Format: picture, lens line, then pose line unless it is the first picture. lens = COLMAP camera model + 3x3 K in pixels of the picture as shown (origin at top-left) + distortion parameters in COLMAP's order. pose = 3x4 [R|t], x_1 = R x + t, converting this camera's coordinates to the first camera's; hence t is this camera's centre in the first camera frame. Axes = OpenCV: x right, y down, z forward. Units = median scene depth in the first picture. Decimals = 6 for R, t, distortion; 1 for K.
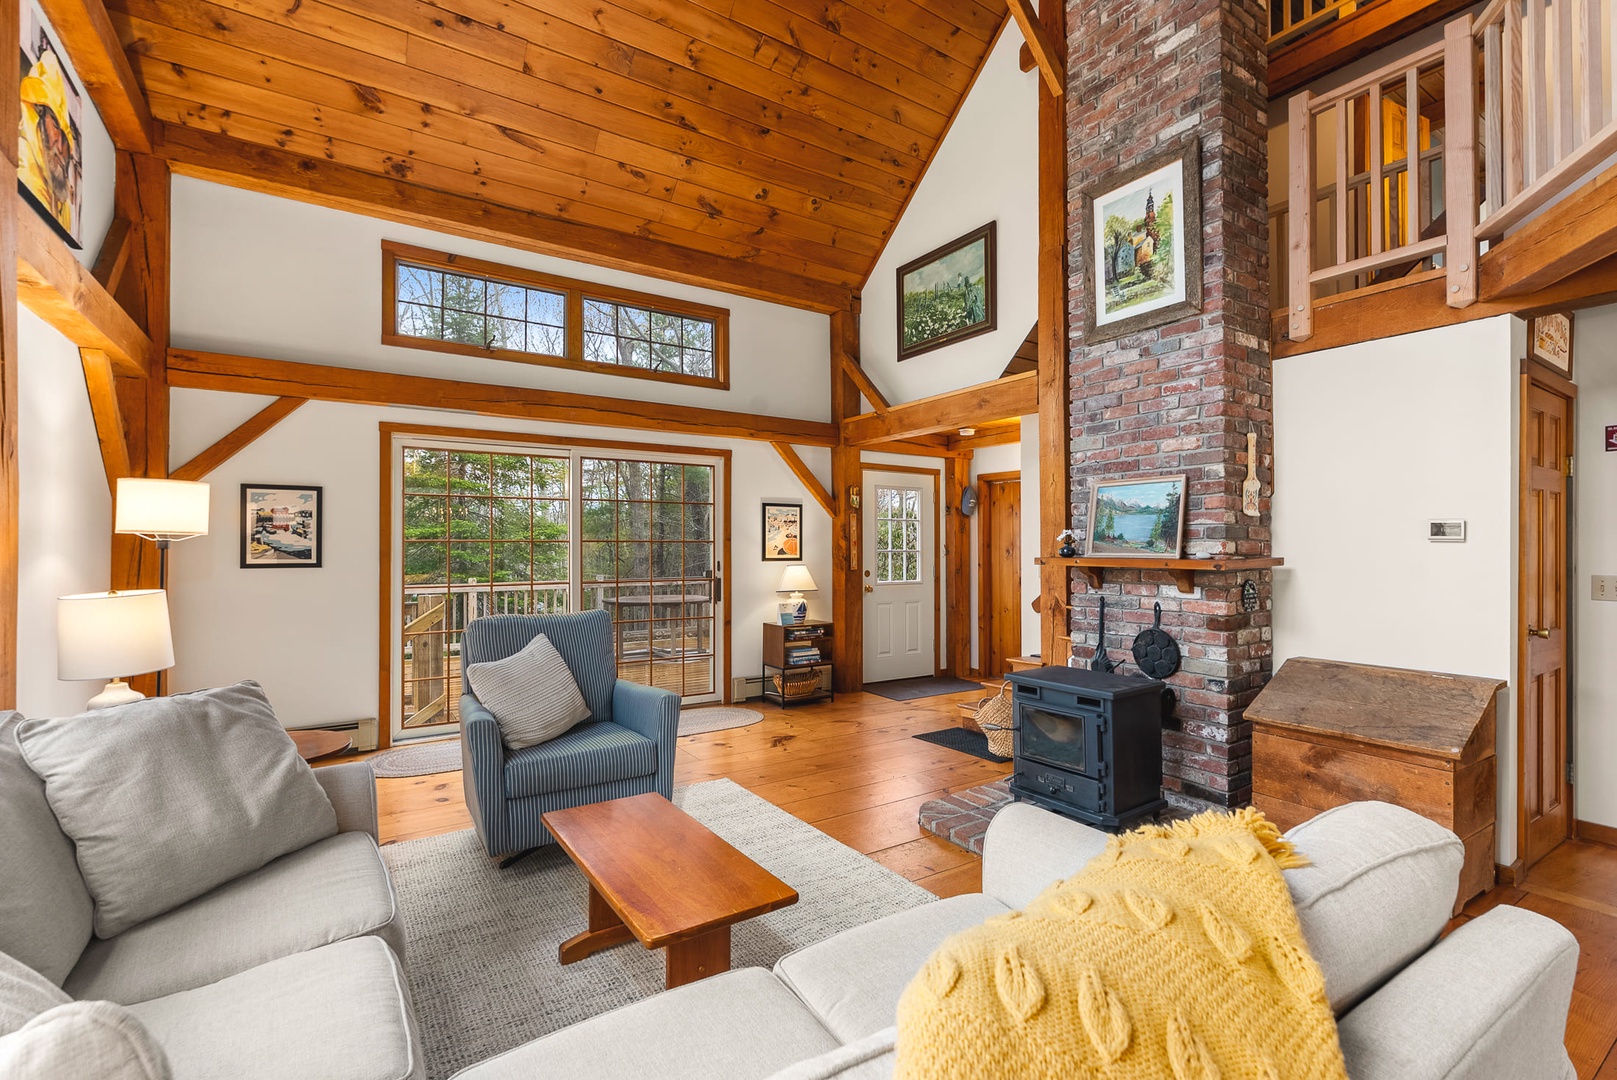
lens RADIAL K [[724.9, 0, 808.5], [0, 724.9, 540.0], [0, 0, 1]] dist [-0.000167, -0.000114]
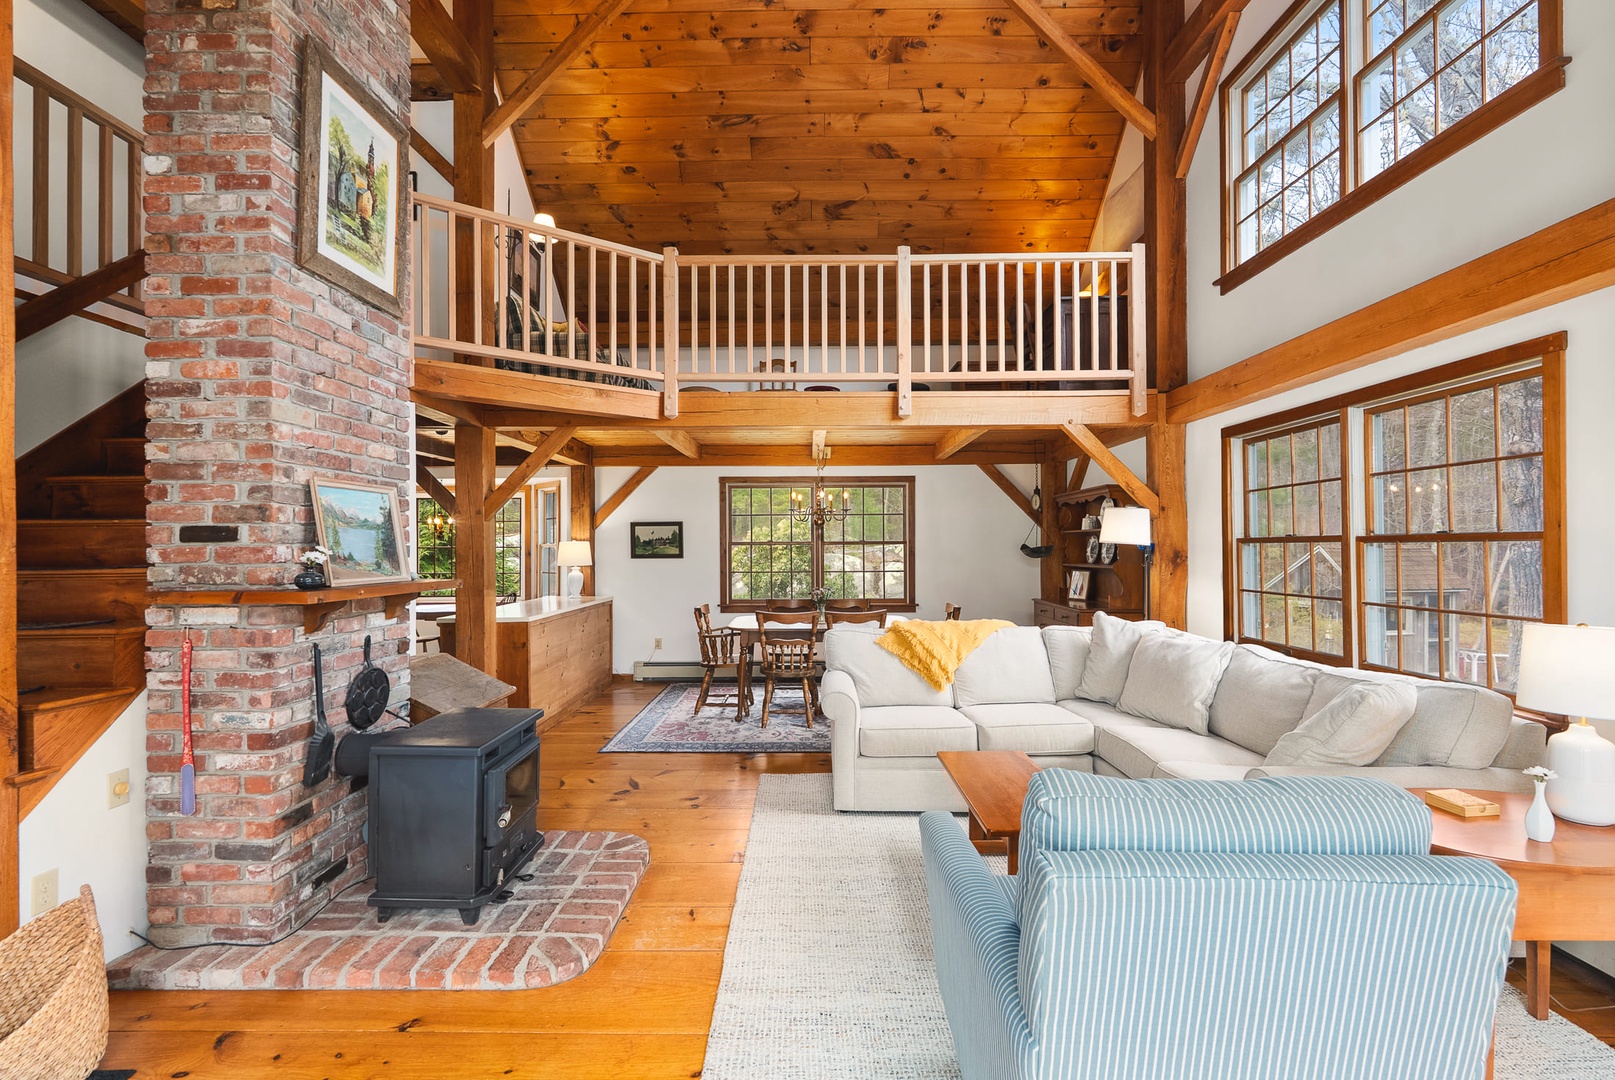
lens RADIAL K [[724.0, 0, 807.5], [0, 724.0, 540.0], [0, 0, 1]] dist [-0.000167, -0.000114]
pose [[-0.829036, 0.008927, 0.559124, -0.390396], [-0.000390, 0.999863, -0.016542, -0.009866], [-0.559195, -0.013932, -0.828919, 1.373590]]
